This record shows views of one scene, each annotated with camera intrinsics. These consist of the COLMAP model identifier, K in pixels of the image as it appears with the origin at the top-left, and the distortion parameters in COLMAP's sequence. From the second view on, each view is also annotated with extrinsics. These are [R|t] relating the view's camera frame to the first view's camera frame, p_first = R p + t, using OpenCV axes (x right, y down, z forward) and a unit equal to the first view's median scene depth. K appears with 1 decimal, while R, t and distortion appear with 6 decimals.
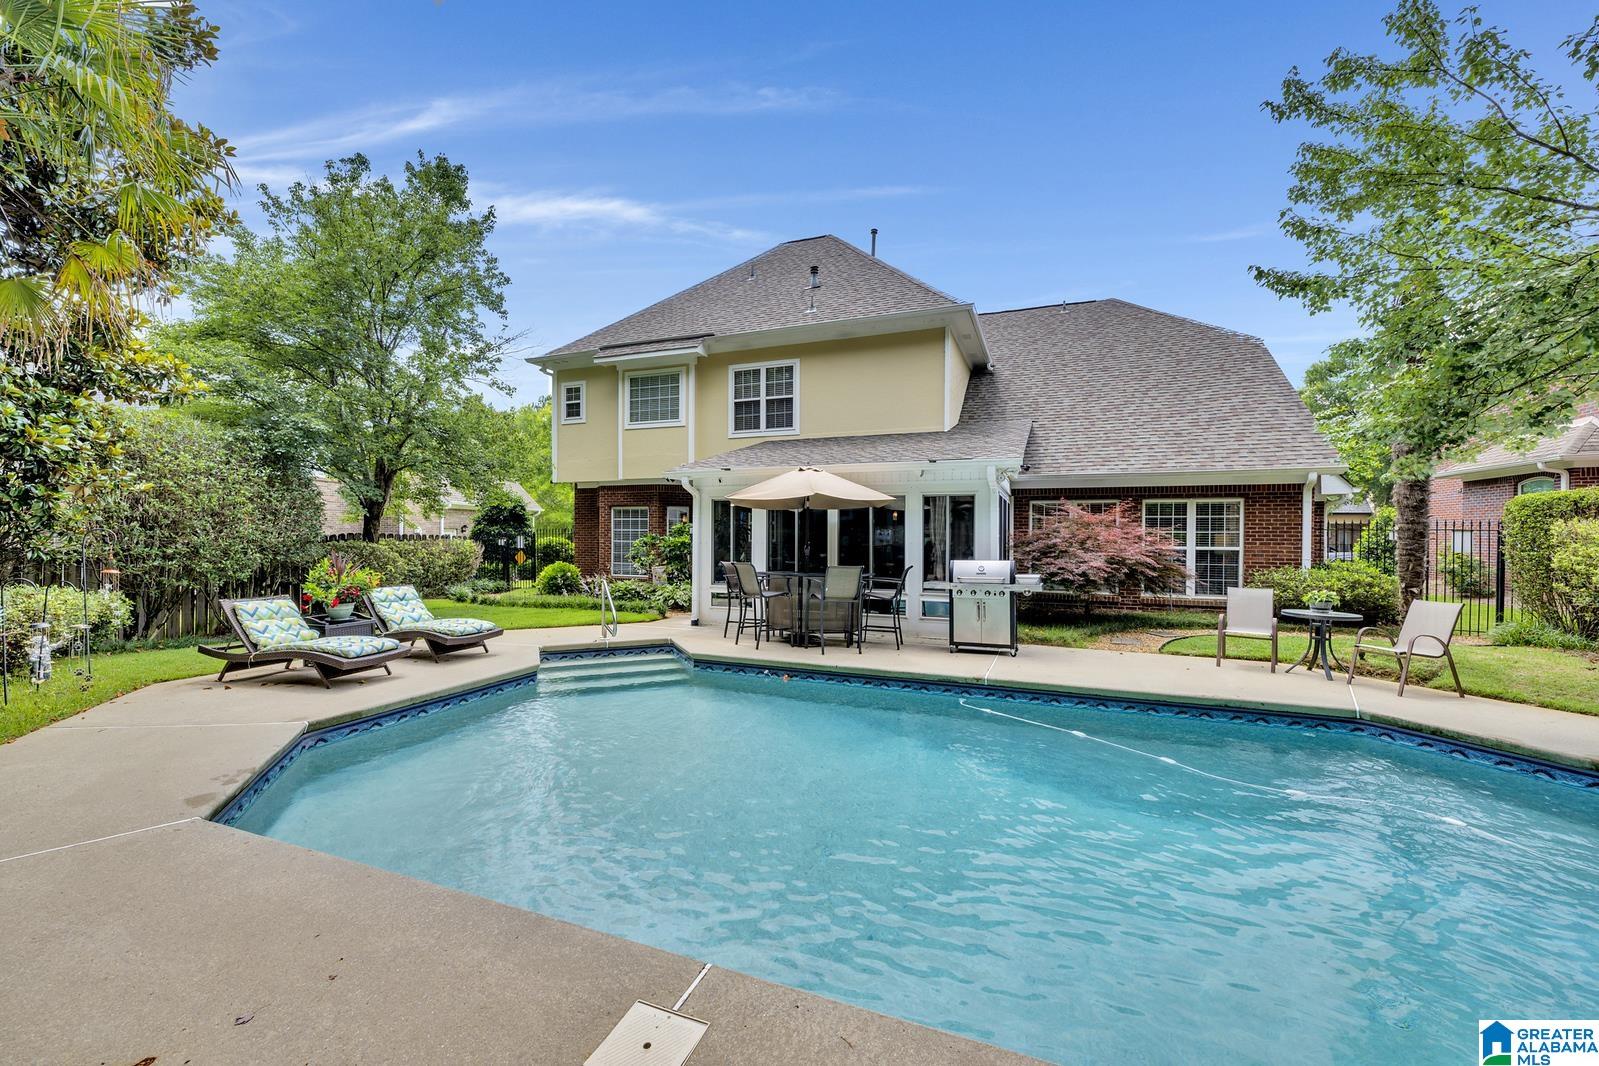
lens RADIAL K [[630.3, 0, 799.9], [0, 630.3, 537.5], [0, 0, 1]] dist [0.001421, -0.000036]
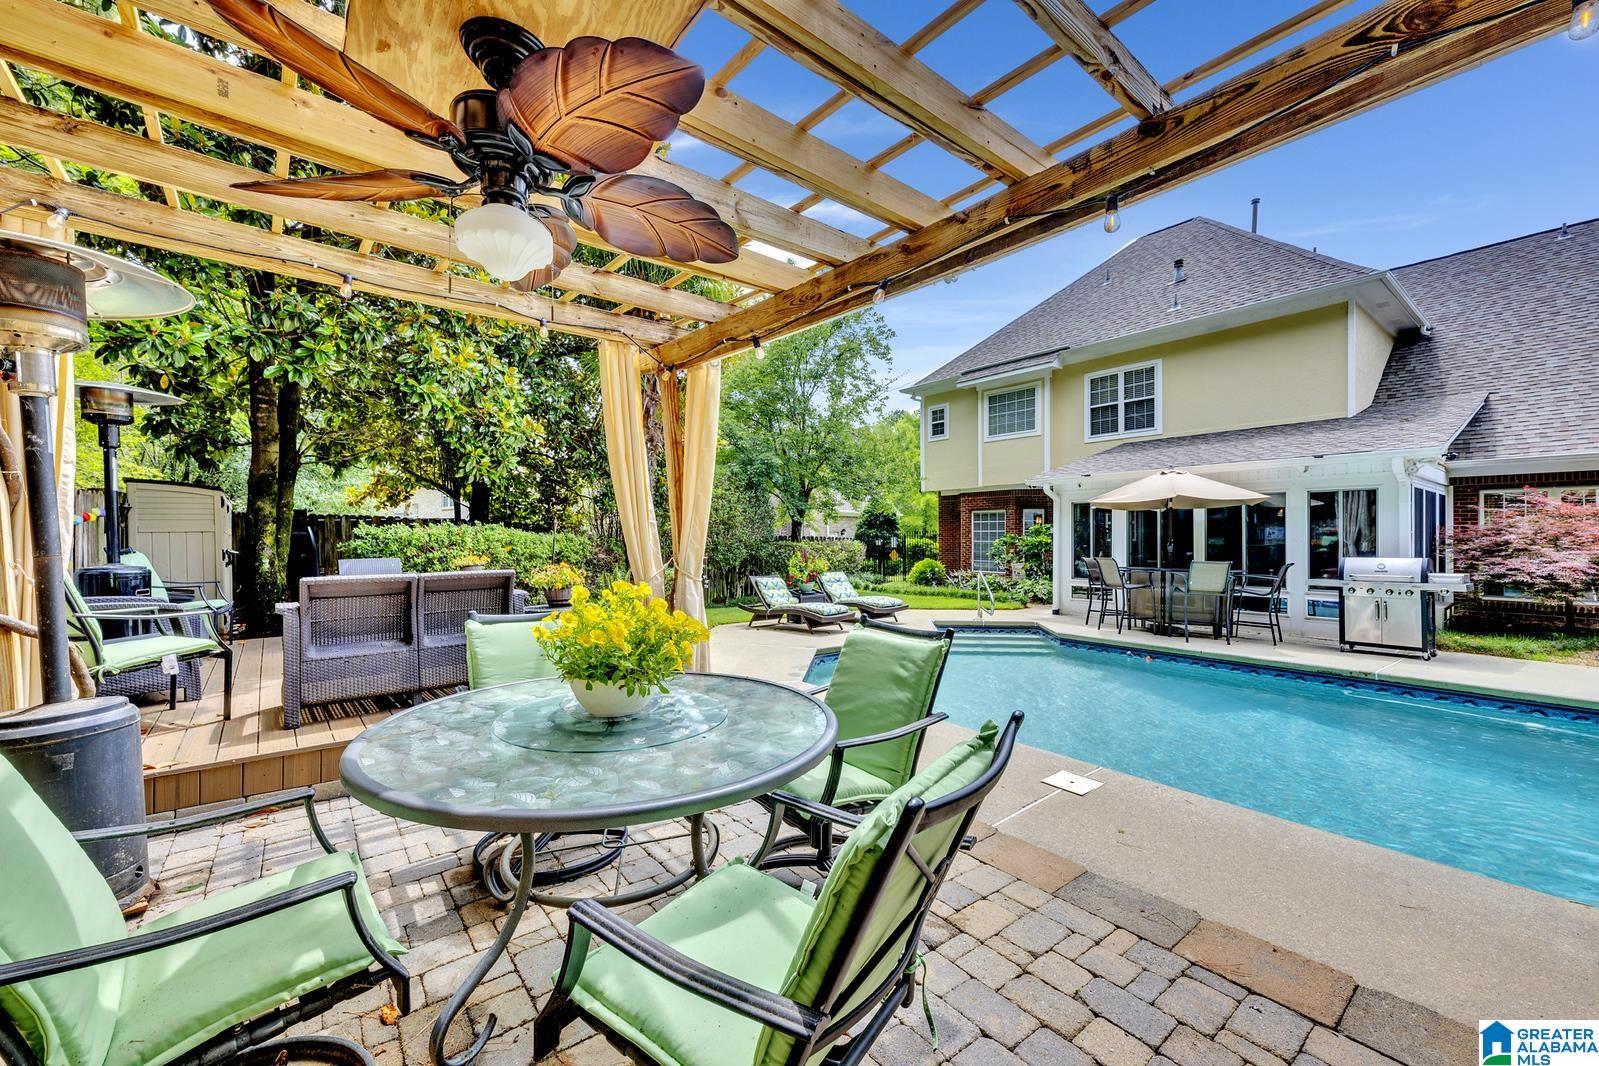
lens RADIAL K [[630.3, 0, 799.9], [0, 630.3, 537.5], [0, 0, 1]] dist [0.001421, -0.000036]
pose [[0.865209, -0.006339, -0.501372, 0.003111], [0.004499, 0.999978, -0.004881, 0.004176], [0.501392, 0.001967, 0.865218, -0.181103]]
